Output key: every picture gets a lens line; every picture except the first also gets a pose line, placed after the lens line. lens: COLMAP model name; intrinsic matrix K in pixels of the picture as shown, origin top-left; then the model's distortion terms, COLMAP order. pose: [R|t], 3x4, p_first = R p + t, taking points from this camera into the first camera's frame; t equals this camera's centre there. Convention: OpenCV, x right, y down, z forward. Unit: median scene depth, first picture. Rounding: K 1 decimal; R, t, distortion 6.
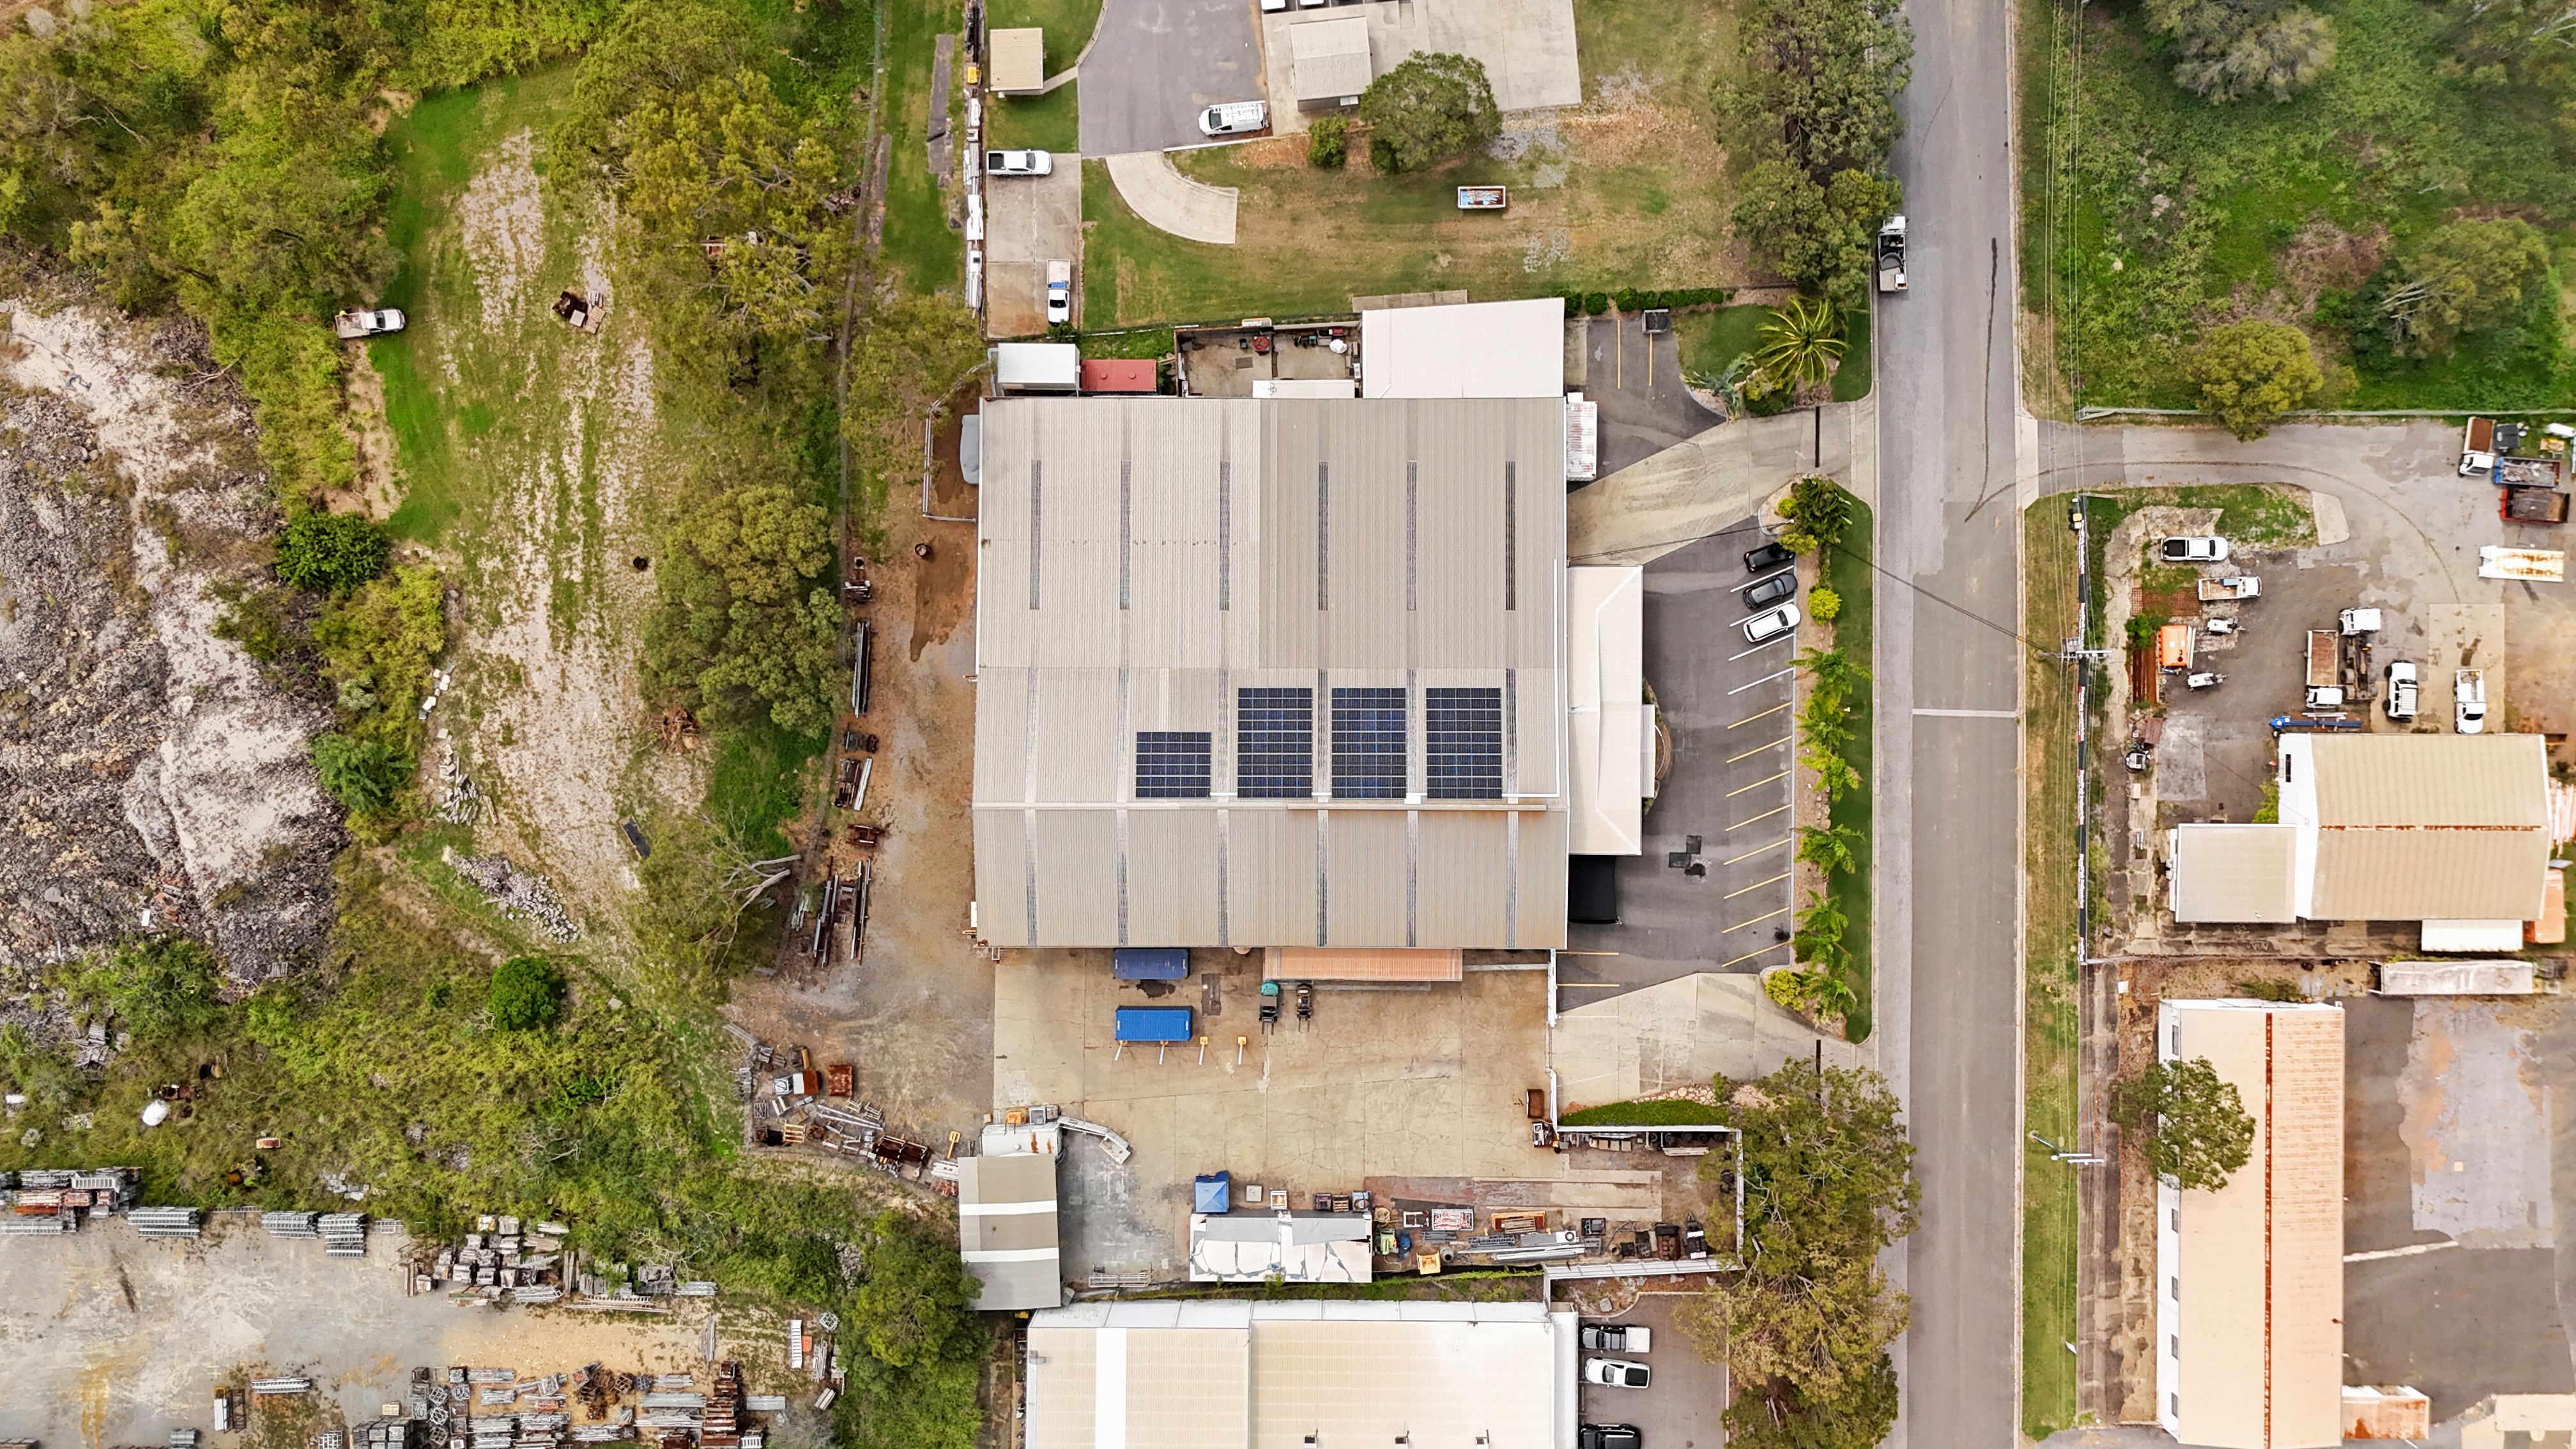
lens RADIAL K [[1883.7, 0, 1300.4], [0, 1883.7, 721.6], [0, 0, 1]] dist [0.084114, -0.108972]
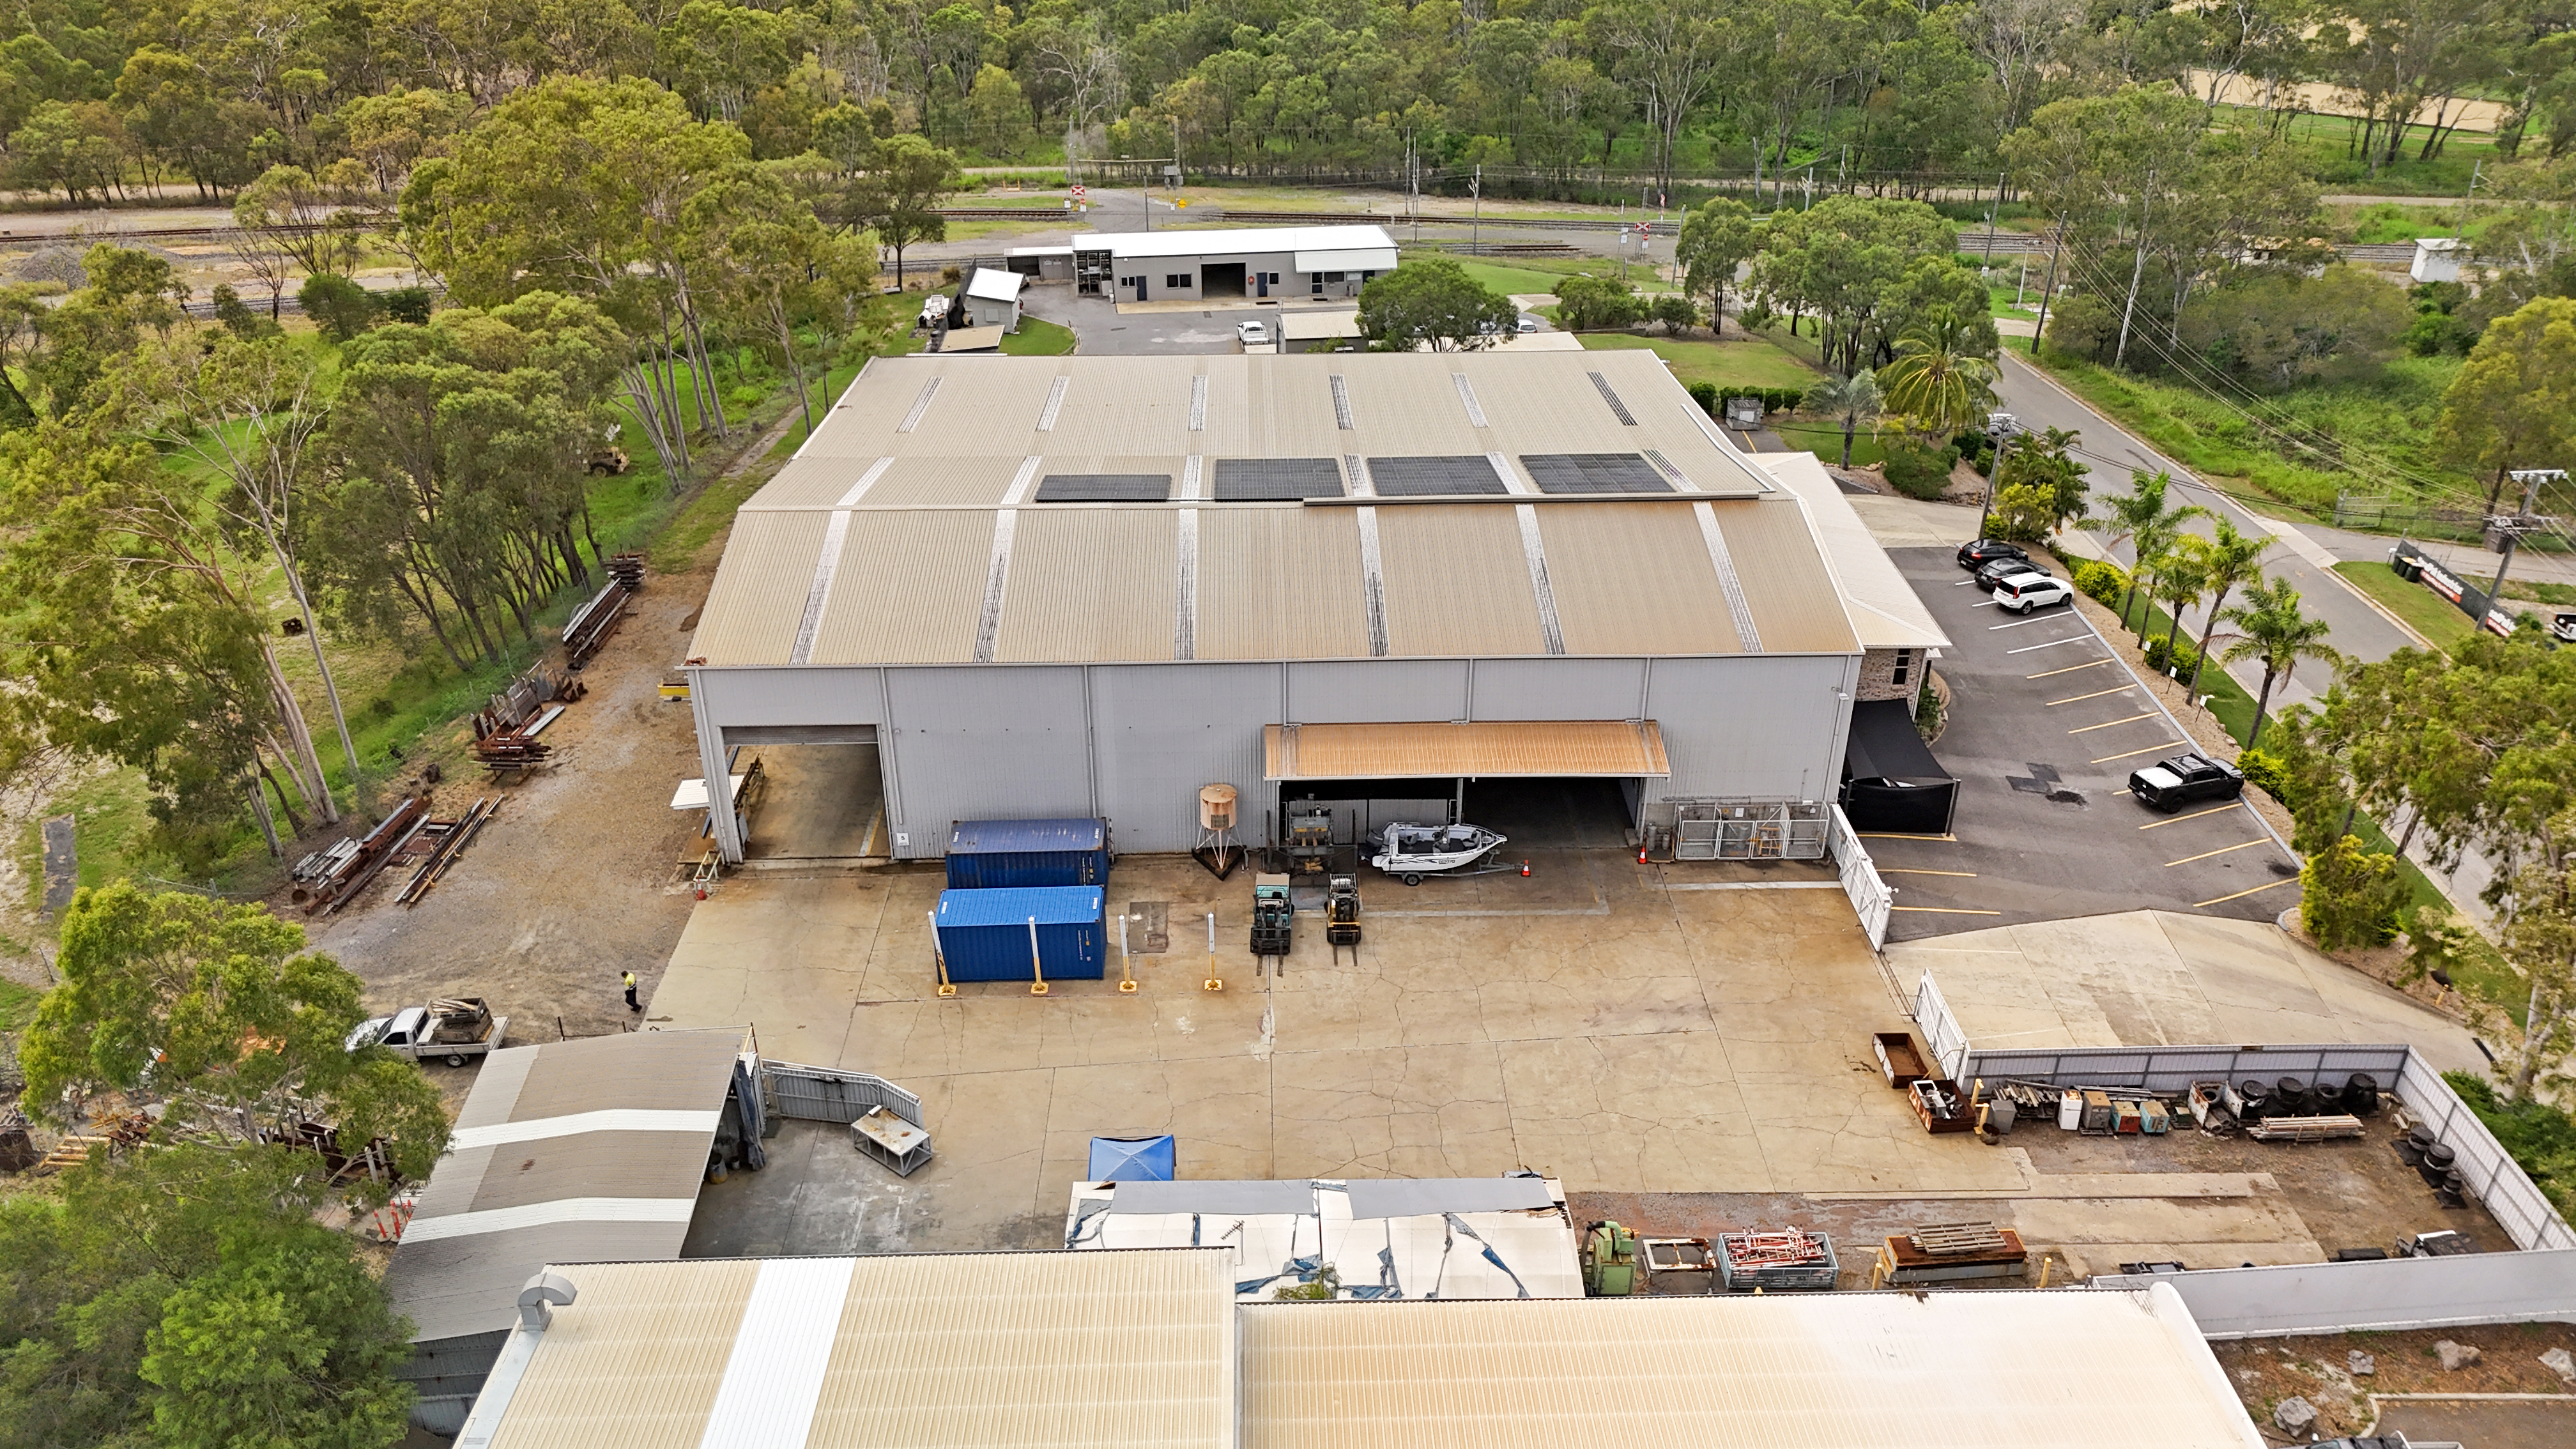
lens RADIAL K [[1883.7, 0, 1300.4], [0, 1883.7, 721.6], [0, 0, 1]] dist [0.084114, -0.108972]
pose [[0.999289, -0.003256, 0.037553, -0.026874], [0.034229, 0.495643, -0.867852, 0.529305], [-0.015788, 0.868520, 0.495402, 0.722168]]
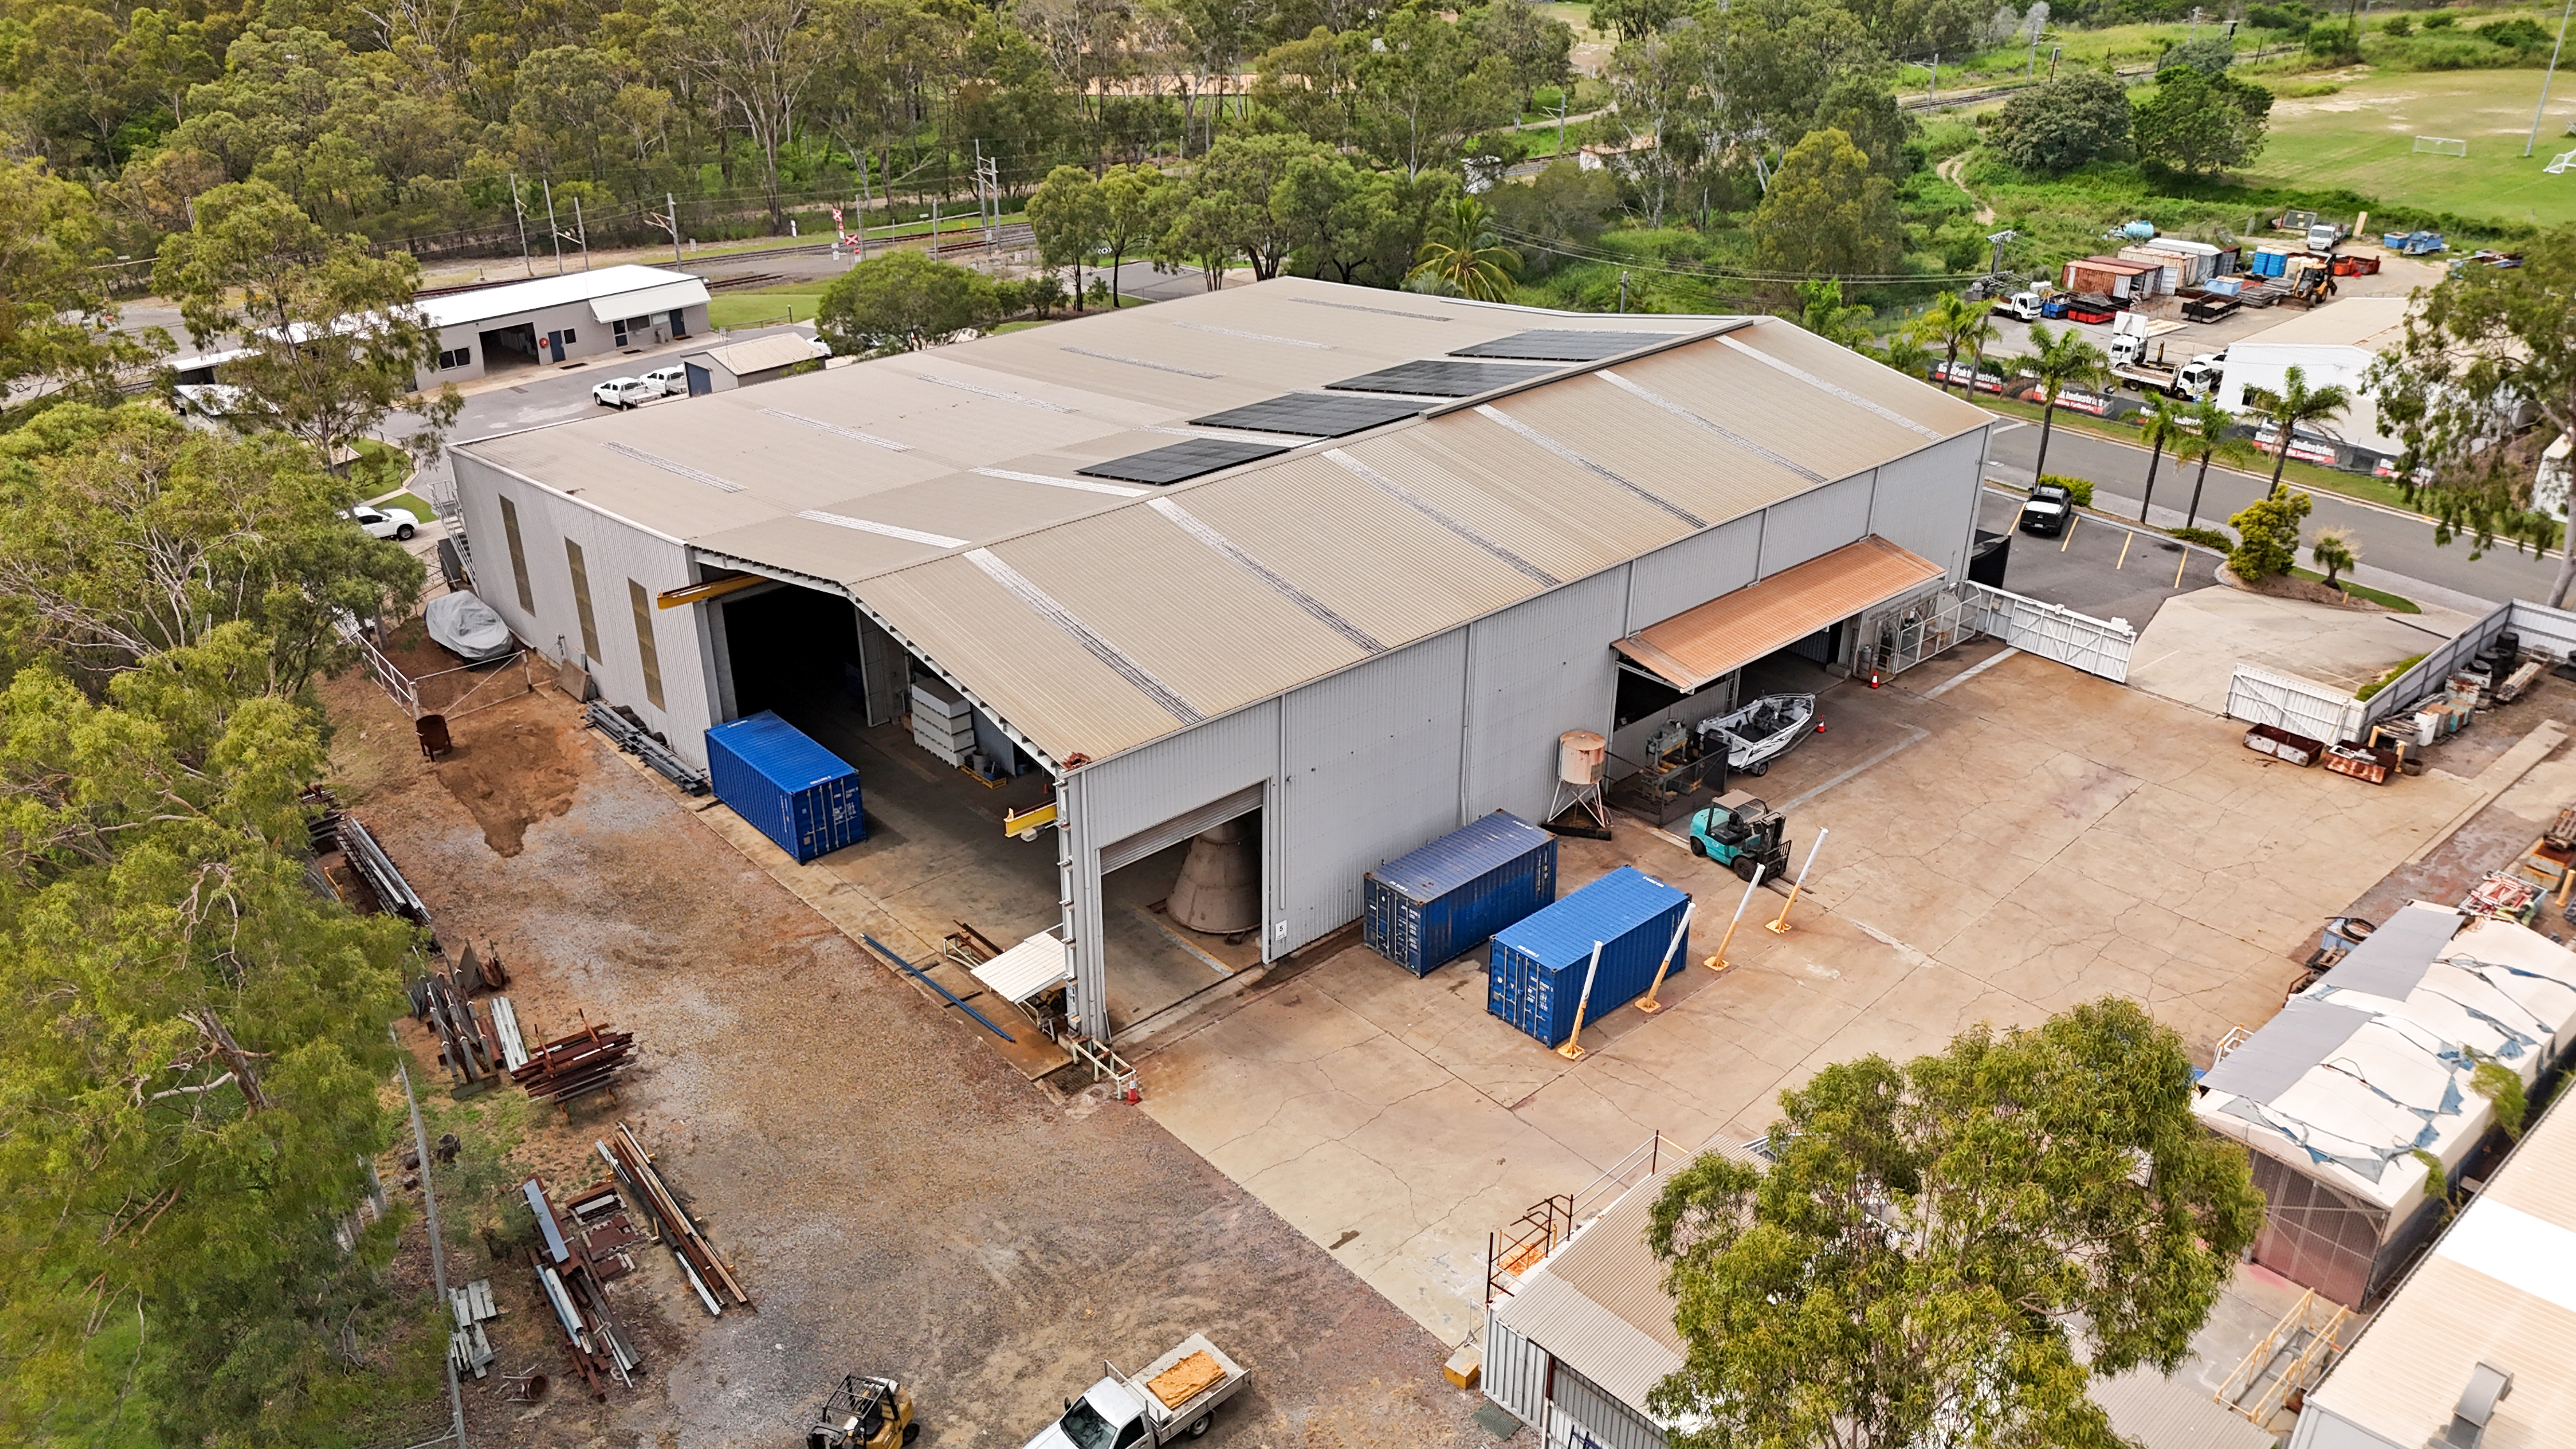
lens RADIAL K [[1883.7, 0, 1300.4], [0, 1883.7, 721.6], [0, 0, 1]] dist [0.084114, -0.108972]
pose [[0.741854, -0.284083, 0.607412, -0.320697], [0.670274, 0.340679, -0.659295, 0.341097], [-0.019638, 0.896233, 0.443148, 0.797289]]
